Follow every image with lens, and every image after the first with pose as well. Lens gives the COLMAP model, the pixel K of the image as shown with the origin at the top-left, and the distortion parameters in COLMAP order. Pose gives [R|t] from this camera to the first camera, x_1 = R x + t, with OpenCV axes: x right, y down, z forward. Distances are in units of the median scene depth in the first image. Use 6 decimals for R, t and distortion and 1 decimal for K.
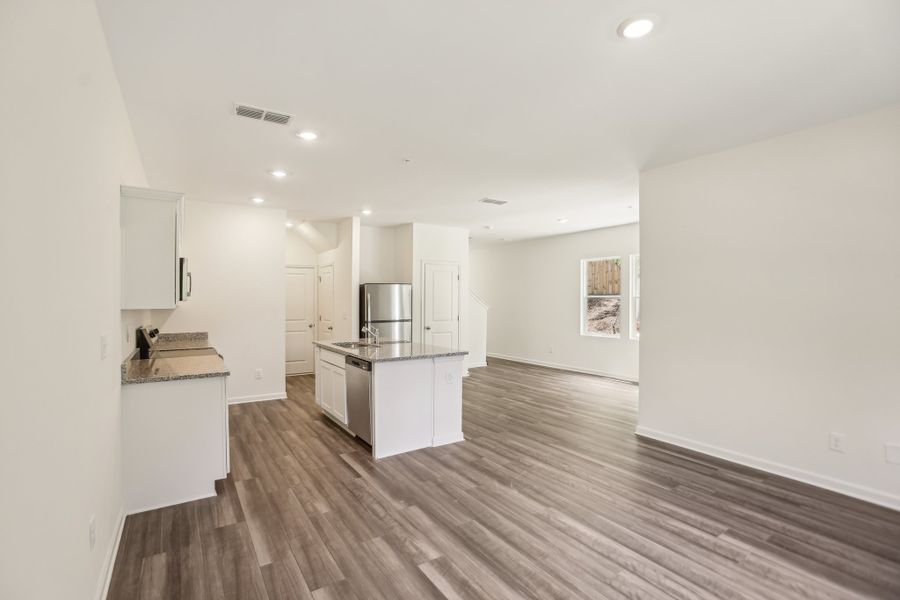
lens RADIAL K [[410.2, 0, 437.9], [0, 410.2, 302.3], [0, 0, 1]] dist [-0.033474, 0.023785]
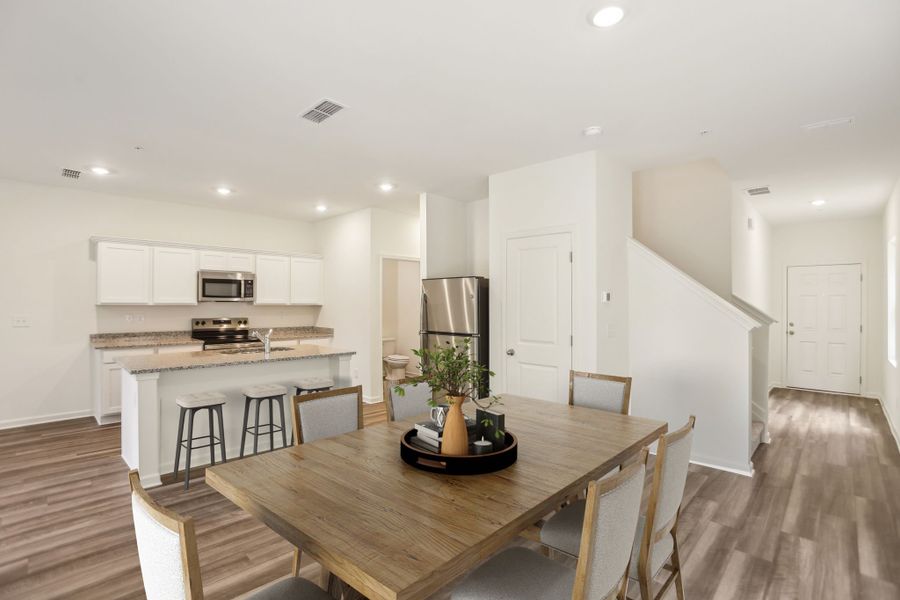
lens RADIAL K [[415.5, 0, 449.2], [0, 415.5, 302.6], [0, 0, 1]] dist [-0.060990, 0.020668]
pose [[0.246827, 0.002012, -0.969058, 0.722713], [-0.014100, 0.999899, -0.001515, -0.004517], [0.968957, 0.014038, 0.246830, 1.096685]]
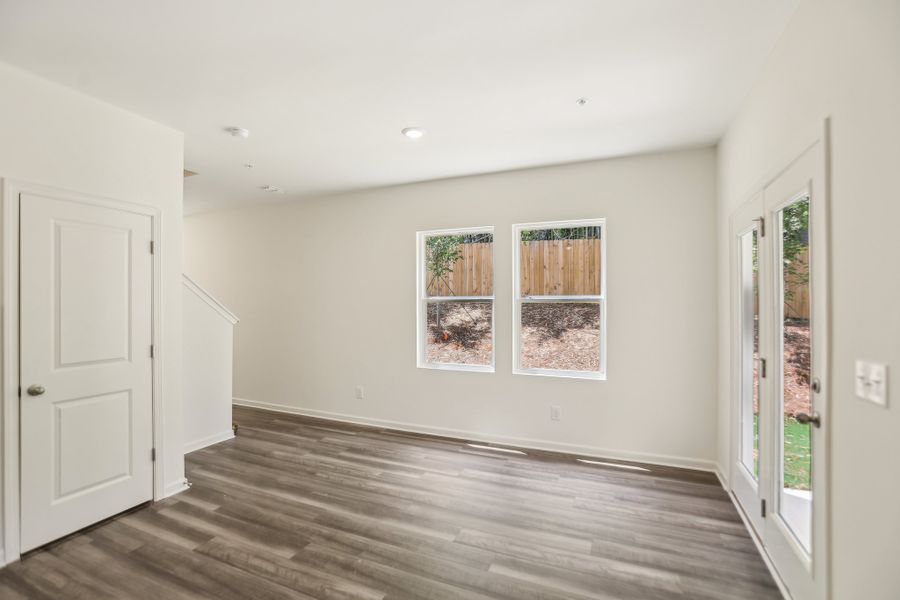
lens RADIAL K [[415.5, 0, 449.2], [0, 415.5, 302.6], [0, 0, 1]] dist [-0.060990, 0.020668]
pose [[0.821178, -0.001888, 0.570670, 0.093096], [0.004344, 0.999986, -0.002941, -0.006854], [-0.570656, 0.004894, 0.821174, 0.778835]]
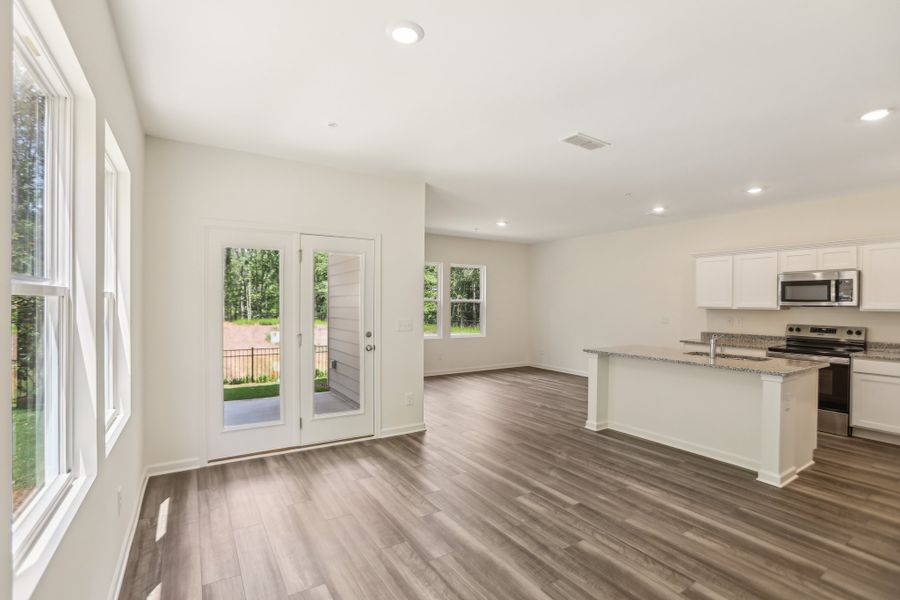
lens RADIAL K [[415.5, 0, 449.2], [0, 415.5, 302.6], [0, 0, 1]] dist [-0.060990, 0.020668]
pose [[-0.999941, -0.005984, -0.009100, 0.363710], [-0.006026, 0.999971, 0.004590, -0.008325], [0.009072, 0.004645, -0.999948, 1.713070]]
